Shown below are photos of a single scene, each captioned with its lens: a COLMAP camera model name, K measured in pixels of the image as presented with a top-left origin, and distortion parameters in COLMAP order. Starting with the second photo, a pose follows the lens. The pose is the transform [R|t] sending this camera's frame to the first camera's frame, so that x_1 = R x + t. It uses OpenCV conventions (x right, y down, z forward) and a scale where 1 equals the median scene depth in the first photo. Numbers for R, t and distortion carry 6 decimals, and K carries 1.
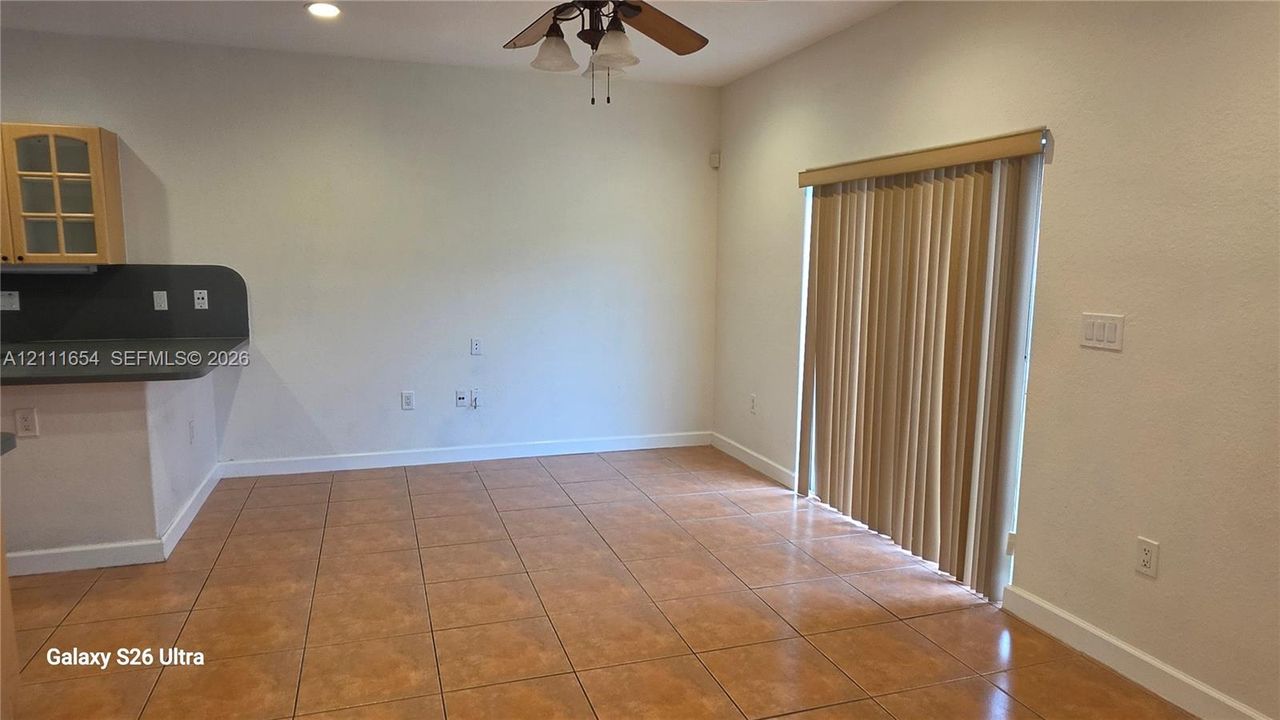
lens RADIAL K [[792.5, 0, 643.2], [0, 792.5, 361.9], [0, 0, 1]] dist [-0.002451, -0.000682]
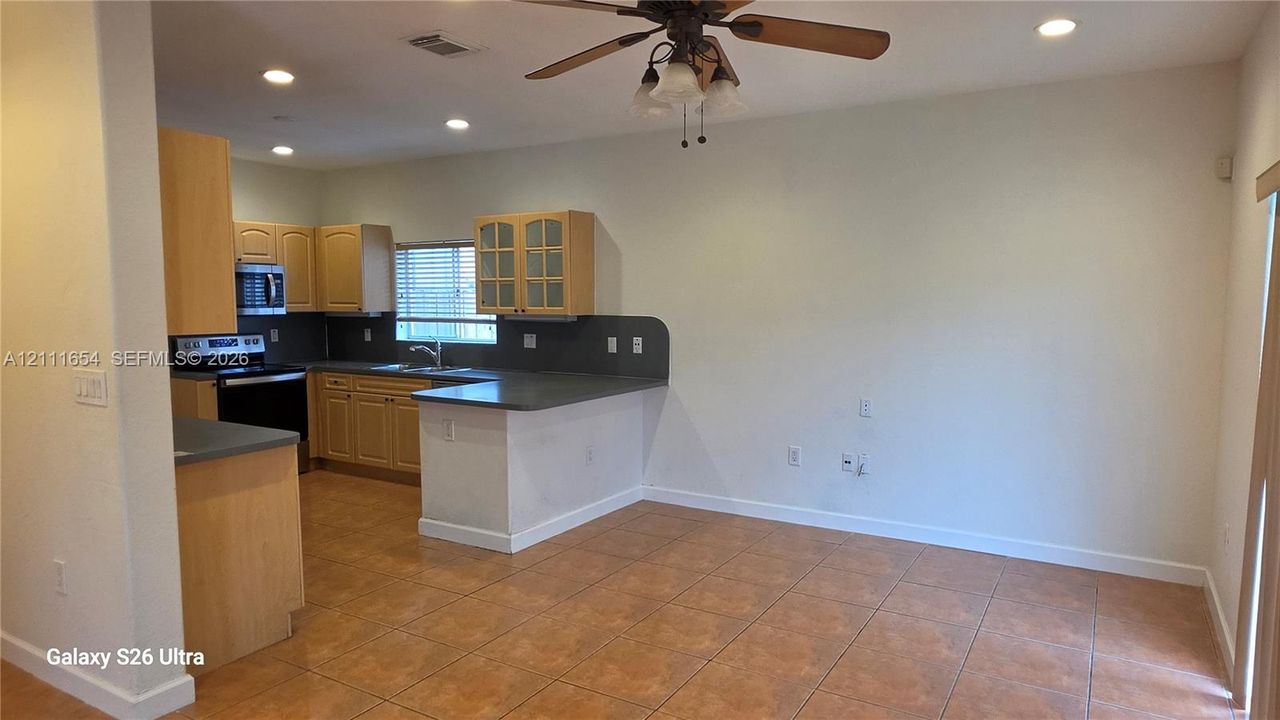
lens RADIAL K [[792.5, 0, 642.2], [0, 792.5, 364.7], [0, 0, 1]] dist [-0.002451, -0.000682]
pose [[0.648386, 0.056646, -0.759202, 0.355944], [-0.094617, 0.995492, -0.006530, -0.044063], [0.755410, 0.076067, 0.650822, 0.244484]]
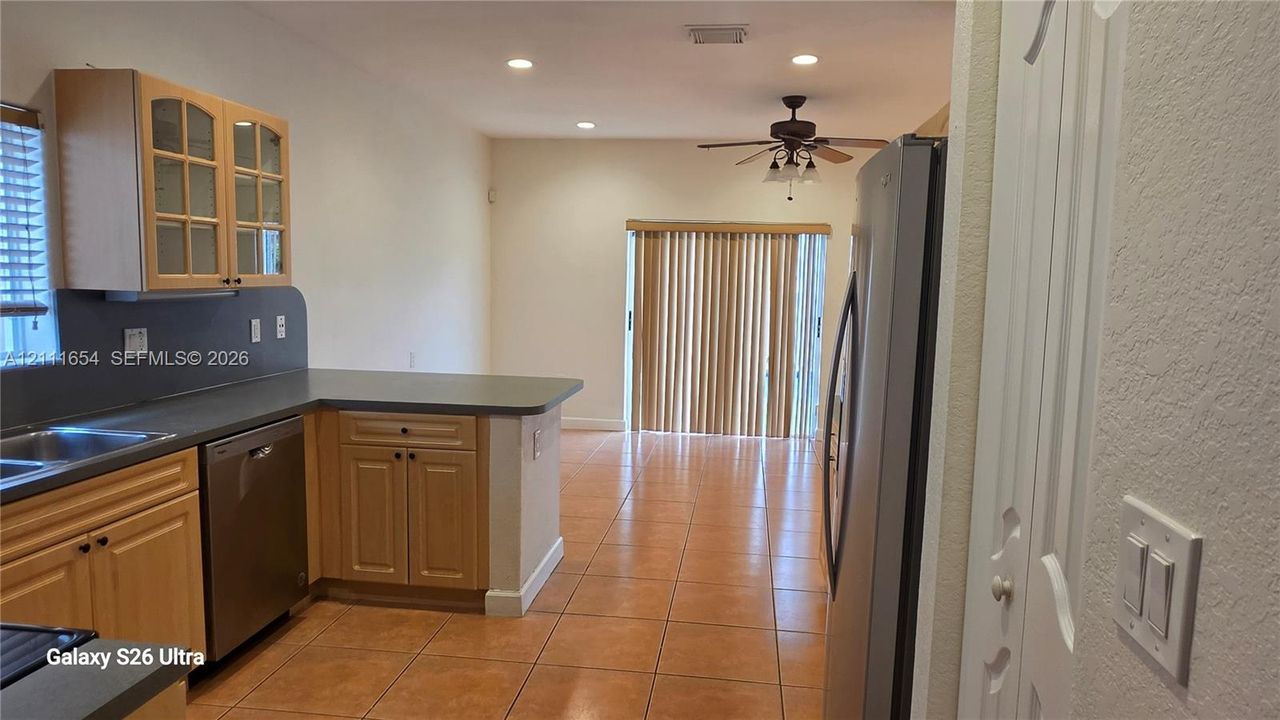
lens RADIAL K [[792.5, 0, 642.4], [0, 792.5, 358.0], [0, 0, 1]] dist [-0.002451, -0.000682]
pose [[0.435648, -0.096957, 0.894880, -1.181385], [0.105636, 0.992819, 0.056142, -0.053982], [-0.893897, 0.070073, 0.442761, 0.294213]]
